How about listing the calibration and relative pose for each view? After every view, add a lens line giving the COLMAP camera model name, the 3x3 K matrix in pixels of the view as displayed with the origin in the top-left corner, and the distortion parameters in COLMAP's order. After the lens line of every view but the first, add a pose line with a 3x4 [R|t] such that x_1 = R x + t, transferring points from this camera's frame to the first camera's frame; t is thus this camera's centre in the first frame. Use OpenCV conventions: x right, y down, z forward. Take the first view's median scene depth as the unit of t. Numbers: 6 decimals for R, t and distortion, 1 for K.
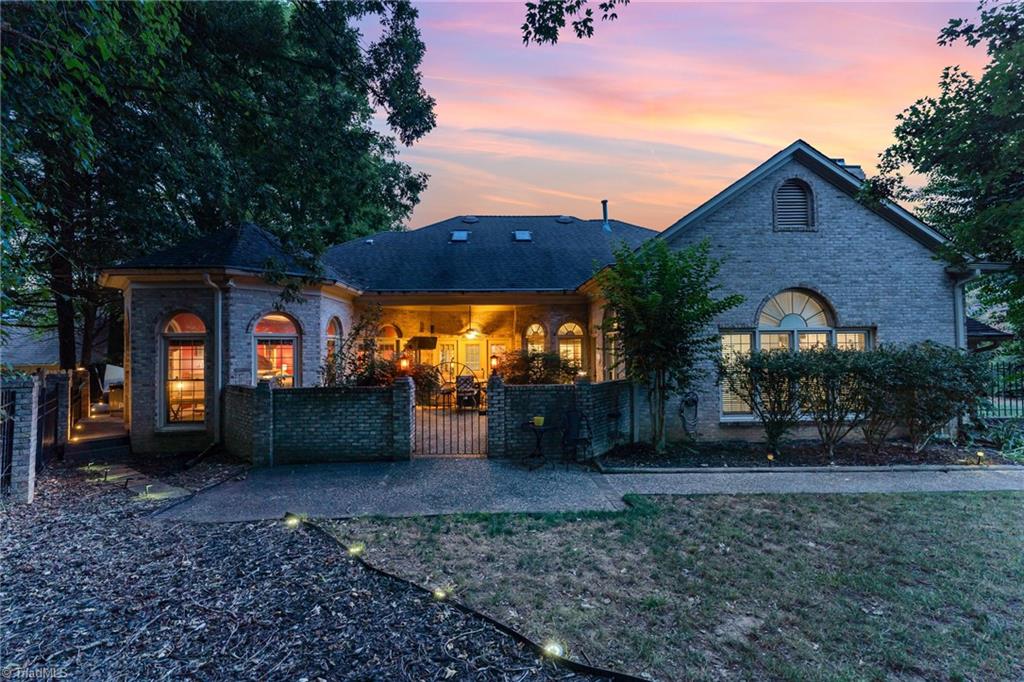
lens RADIAL K [[401.7, 0, 507.6], [0, 401.7, 356.6], [0, 0, 1]] dist [0.001597, 0.000103]
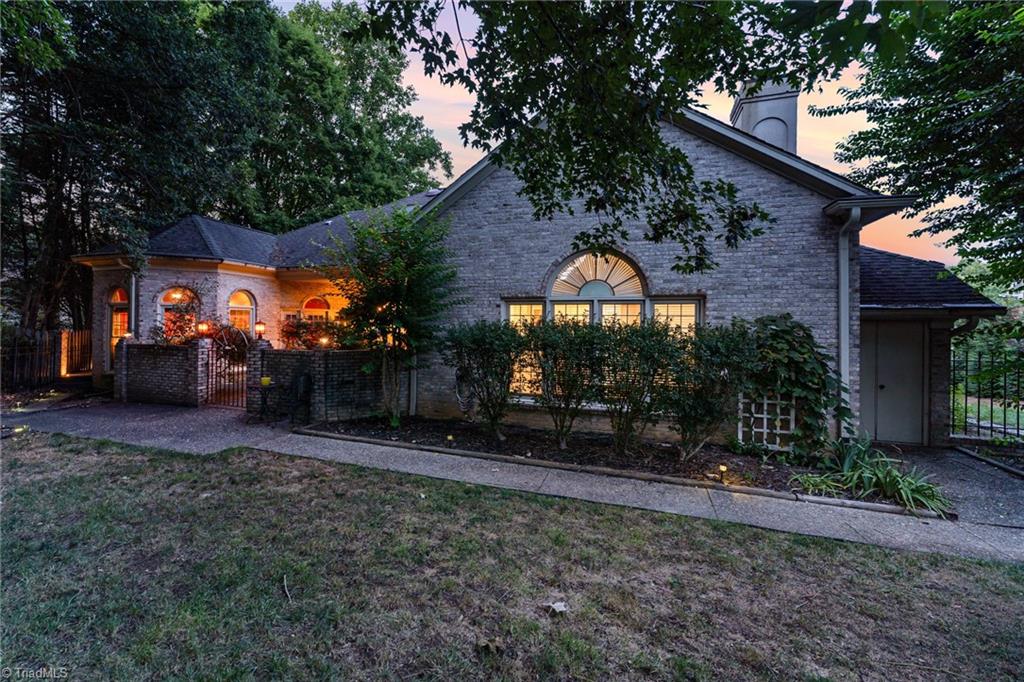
lens RADIAL K [[440.5, 0, 512.0], [0, 440.5, 341.0], [0, 0, 1]] dist [0.000912, 0.000036]
pose [[0.928150, 0.031843, -0.370843, 0.880076], [-0.026992, 0.999469, 0.018266, 0.007222], [0.371228, -0.006943, 0.928516, 0.097141]]
